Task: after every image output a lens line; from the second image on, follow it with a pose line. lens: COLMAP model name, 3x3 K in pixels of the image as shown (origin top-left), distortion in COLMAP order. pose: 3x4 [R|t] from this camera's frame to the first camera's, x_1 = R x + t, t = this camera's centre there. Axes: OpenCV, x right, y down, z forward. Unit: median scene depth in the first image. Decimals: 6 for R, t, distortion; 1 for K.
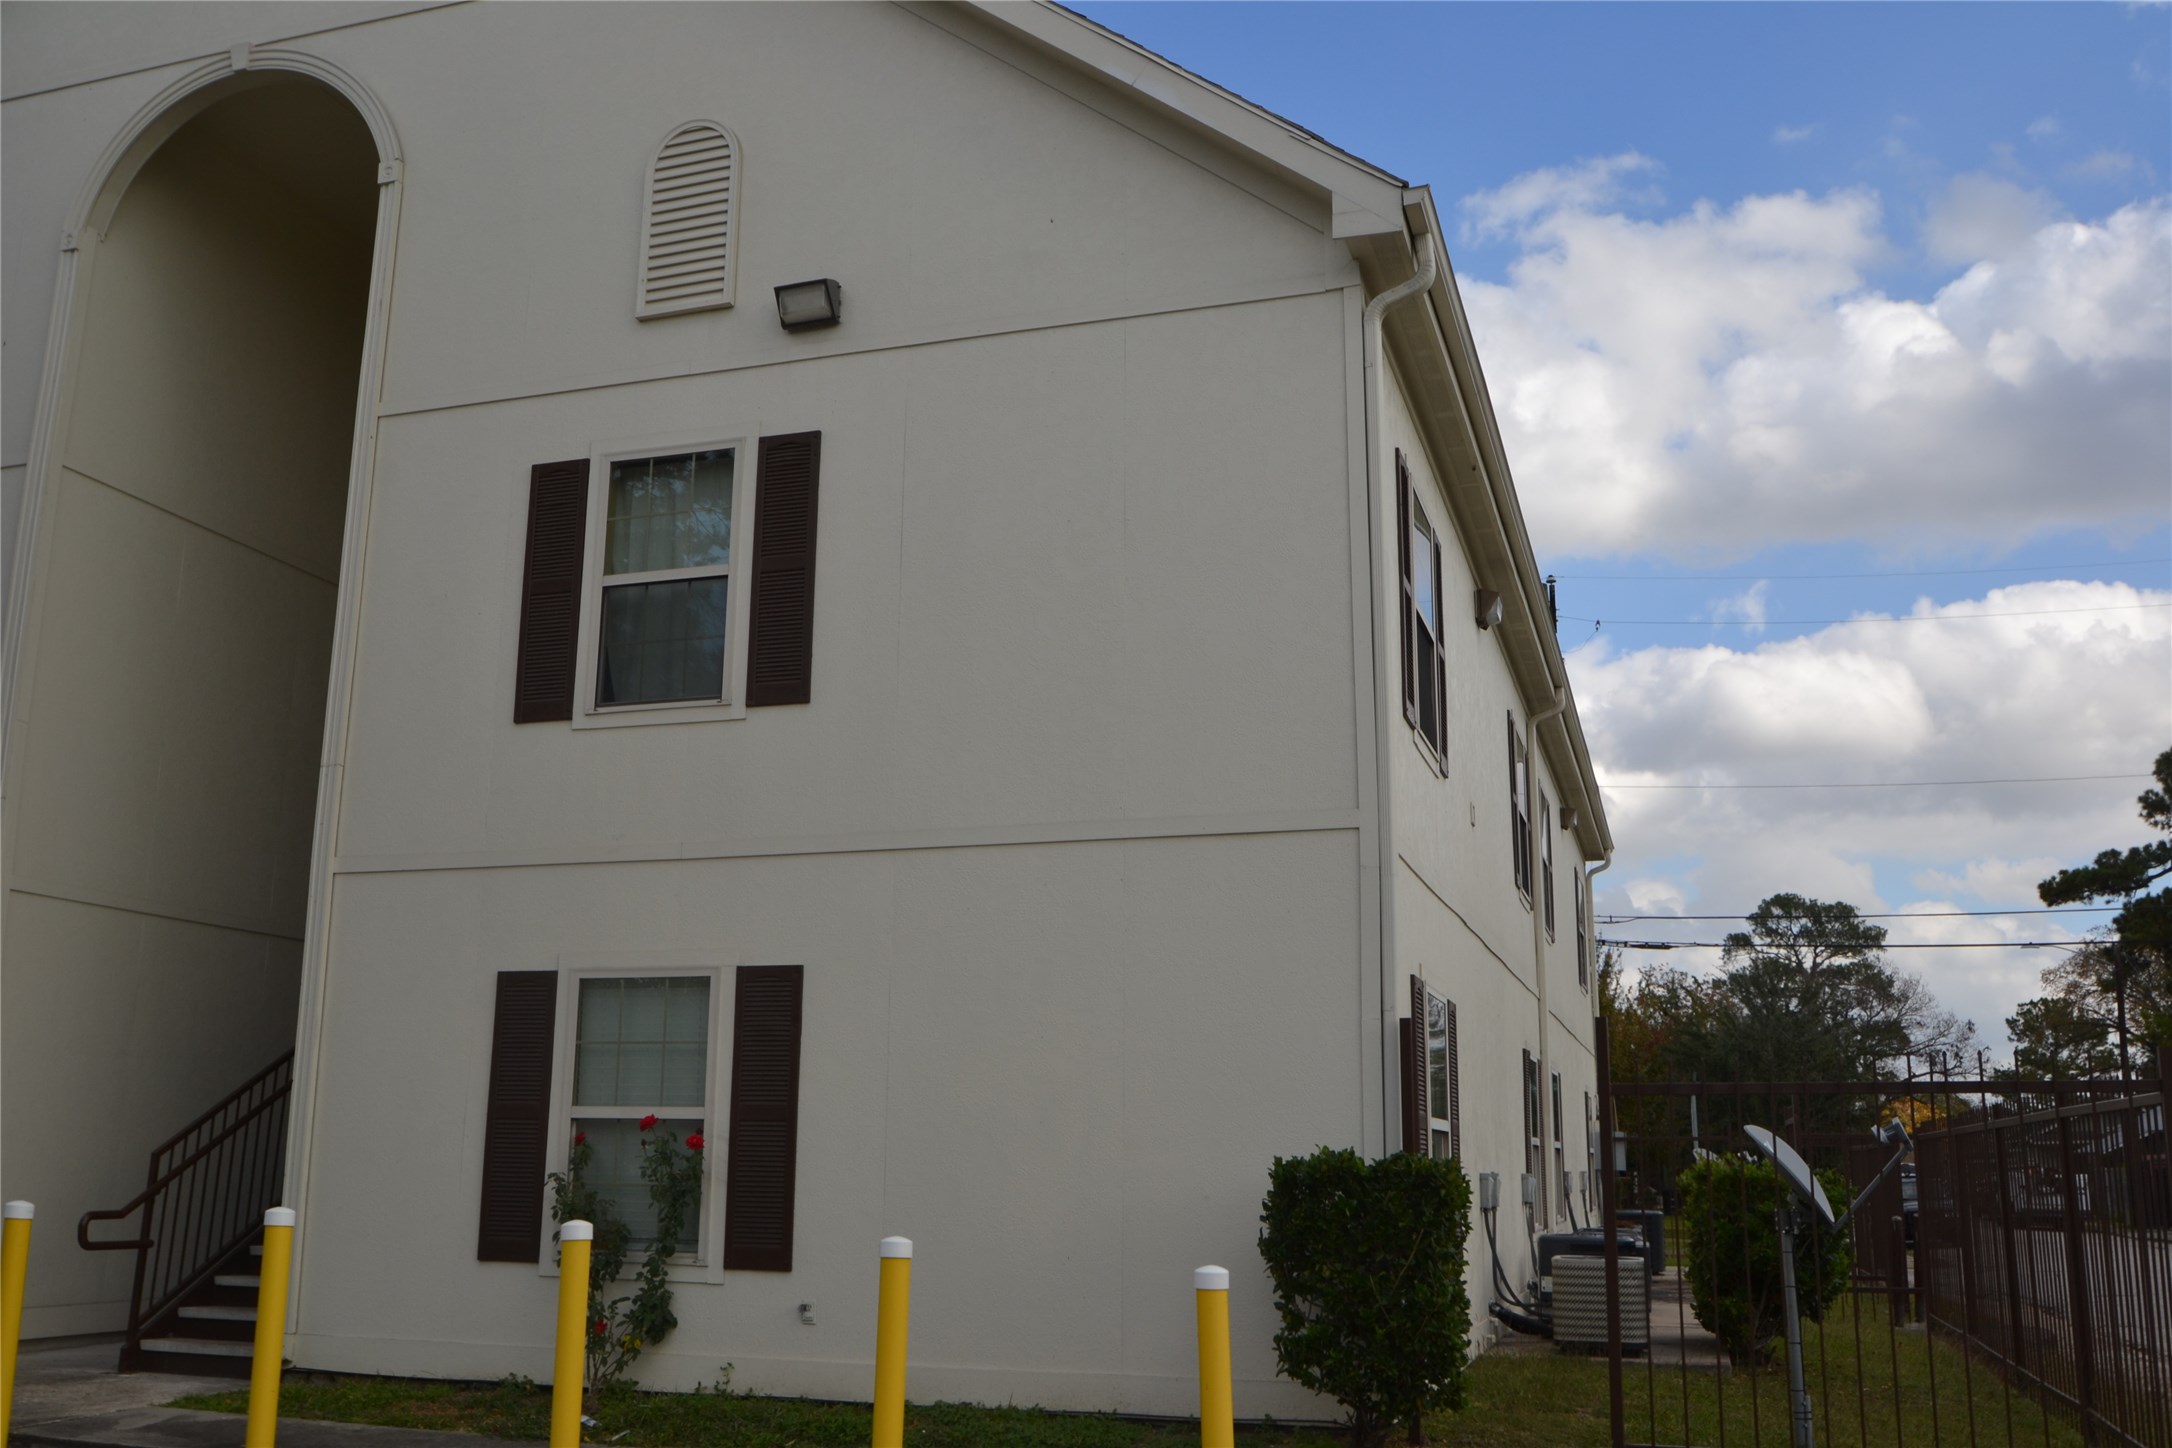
lens RADIAL K [[1943.9, 0, 1075.0], [0, 1943.9, 721.9], [0, 0, 1]] dist [-0.069801, 0.036053]
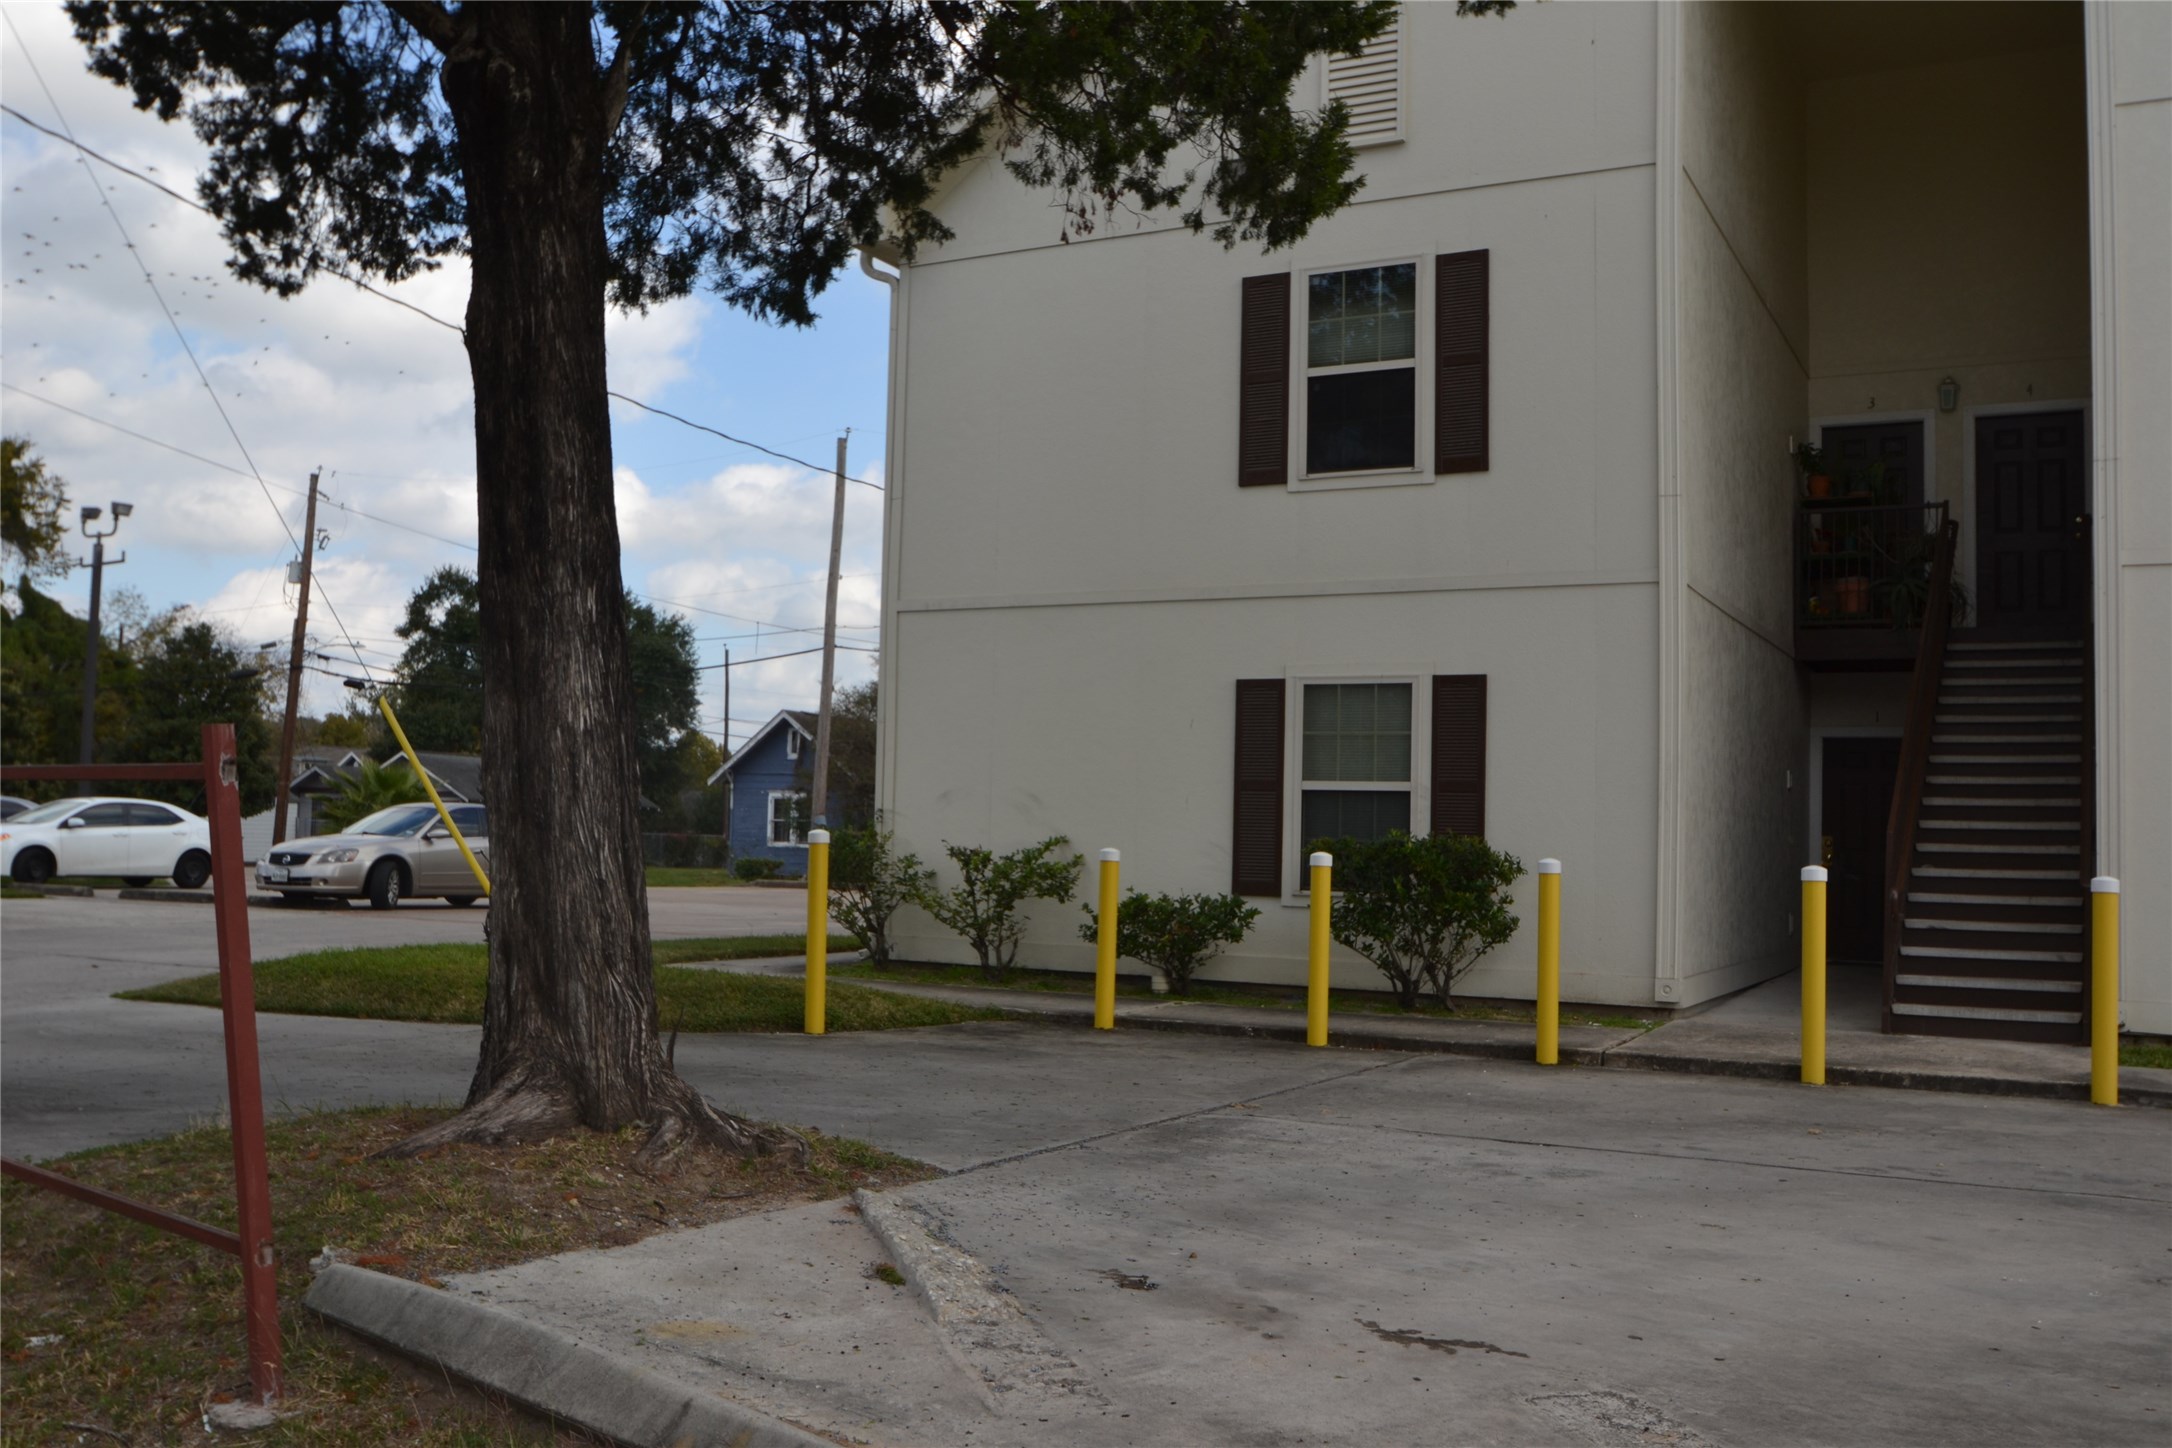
lens RADIAL K [[1943.9, 0, 1064.2], [0, 1943.9, 724.5], [0, 0, 1]] dist [-0.069801, 0.036053]
pose [[0.982580, 0.006557, -0.185726, -0.769110], [0.023316, 0.987131, 0.158202, -0.012322], [0.184374, -0.159777, 0.969782, -0.107789]]
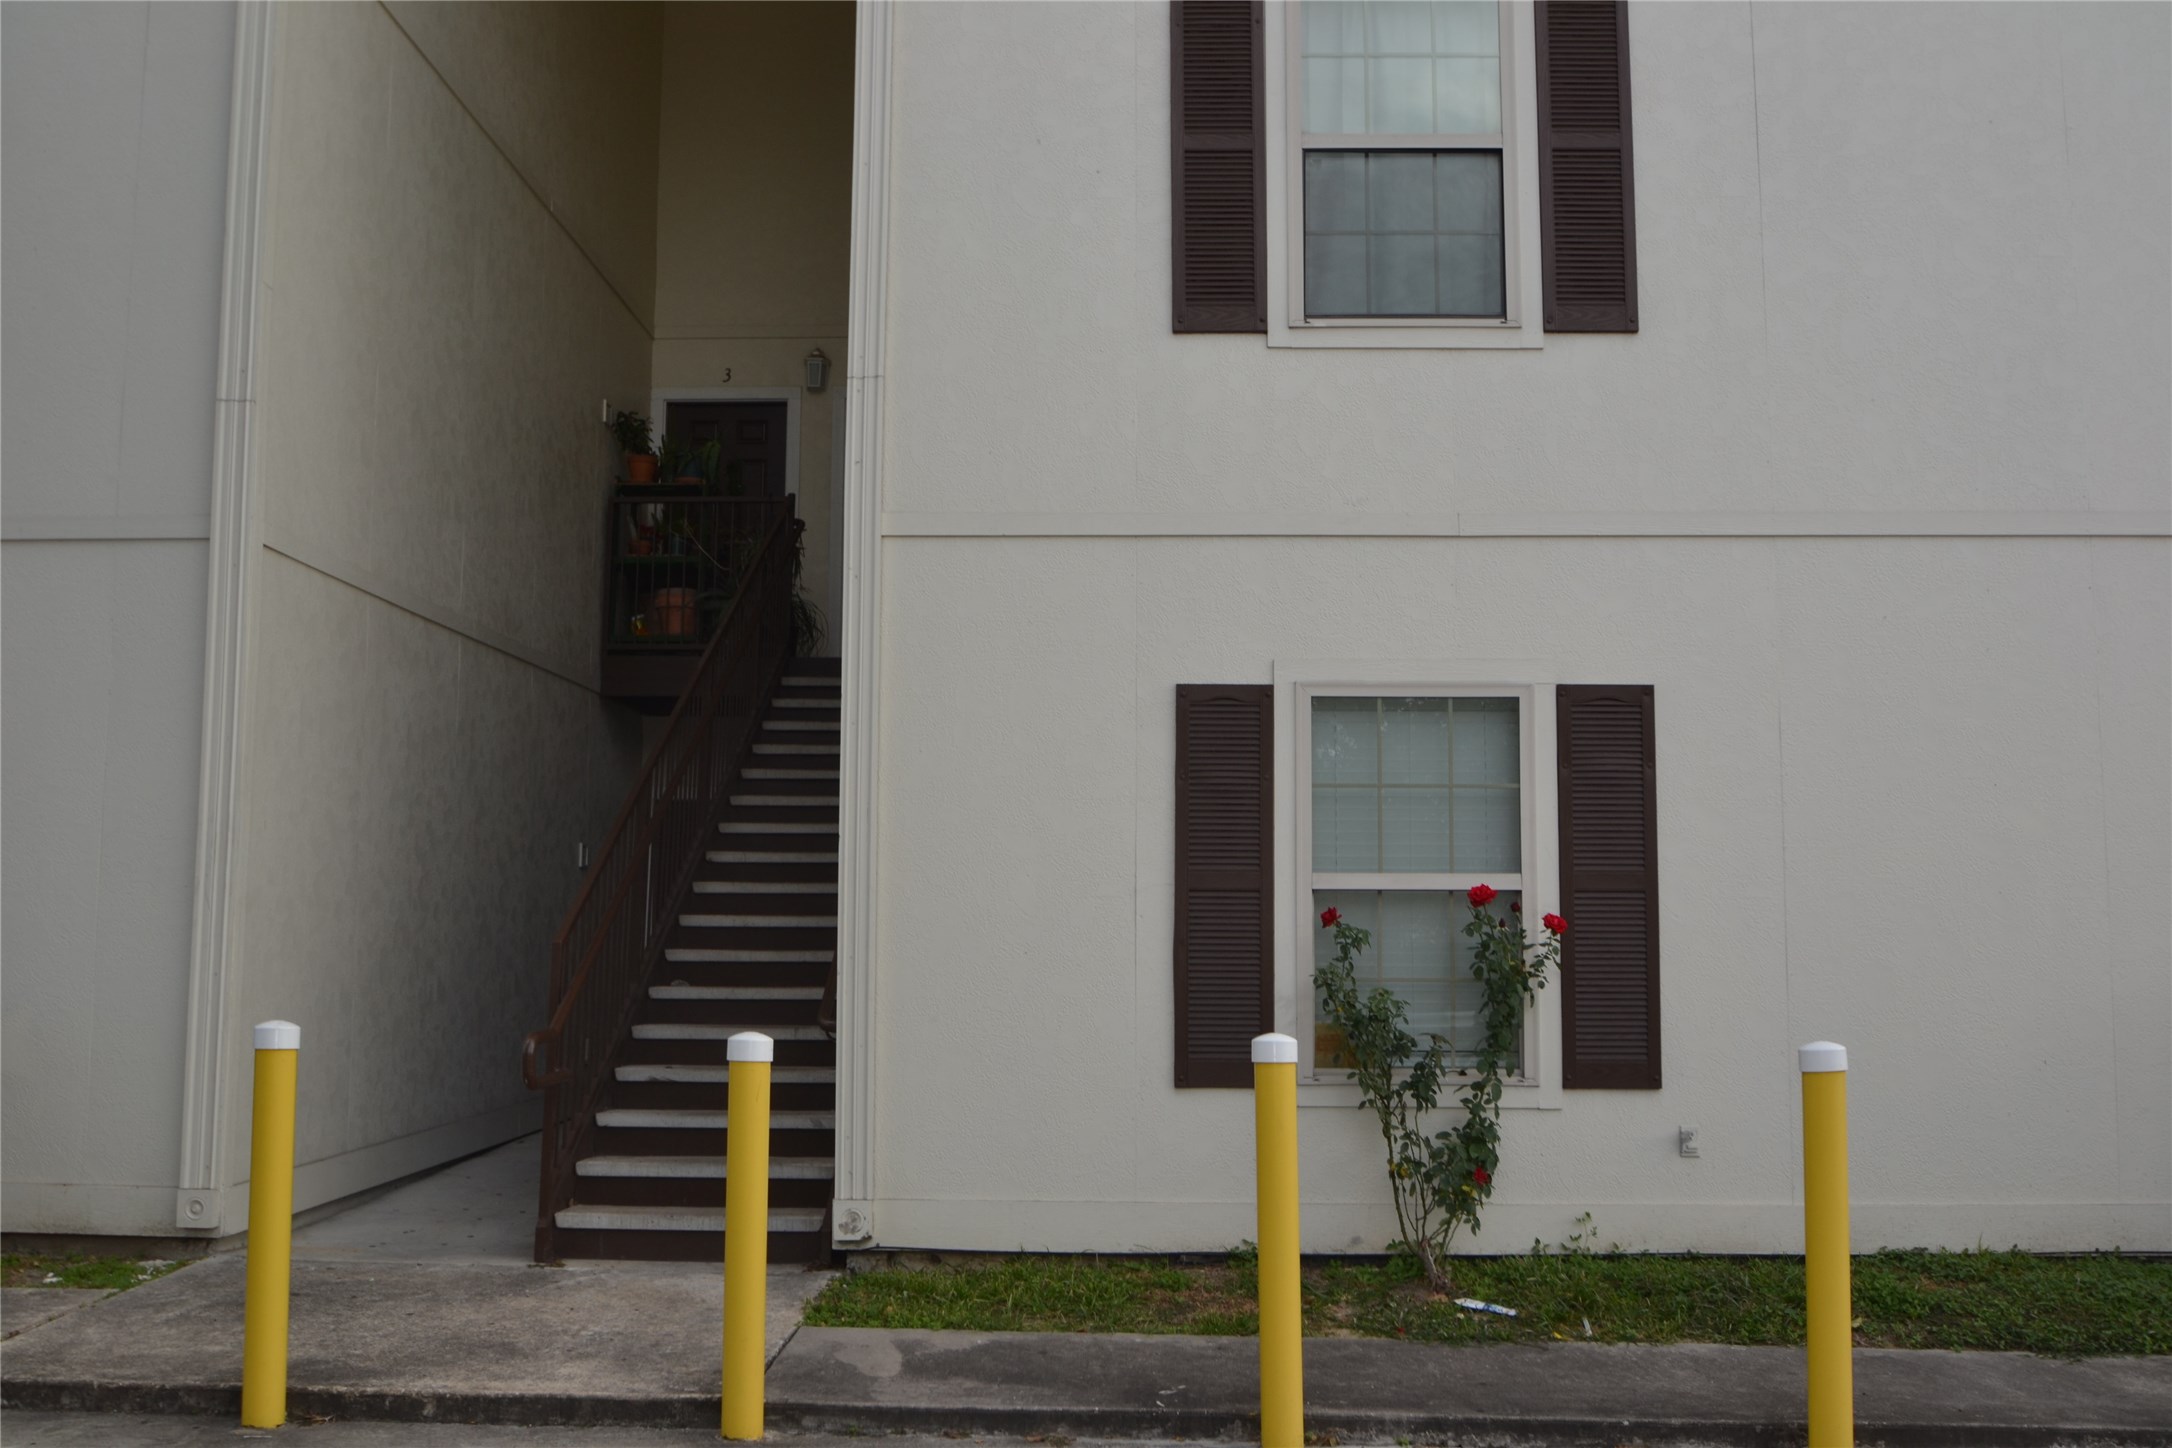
lens RADIAL K [[1943.9, 0, 1070.7], [0, 1943.9, 721.6], [0, 0, 1]] dist [-0.069801, 0.036053]
pose [[0.962192, 0.024941, 0.271227, -0.518432], [-0.057682, 0.991871, 0.113421, 0.063429], [-0.266193, -0.124778, 0.955809, 0.324791]]
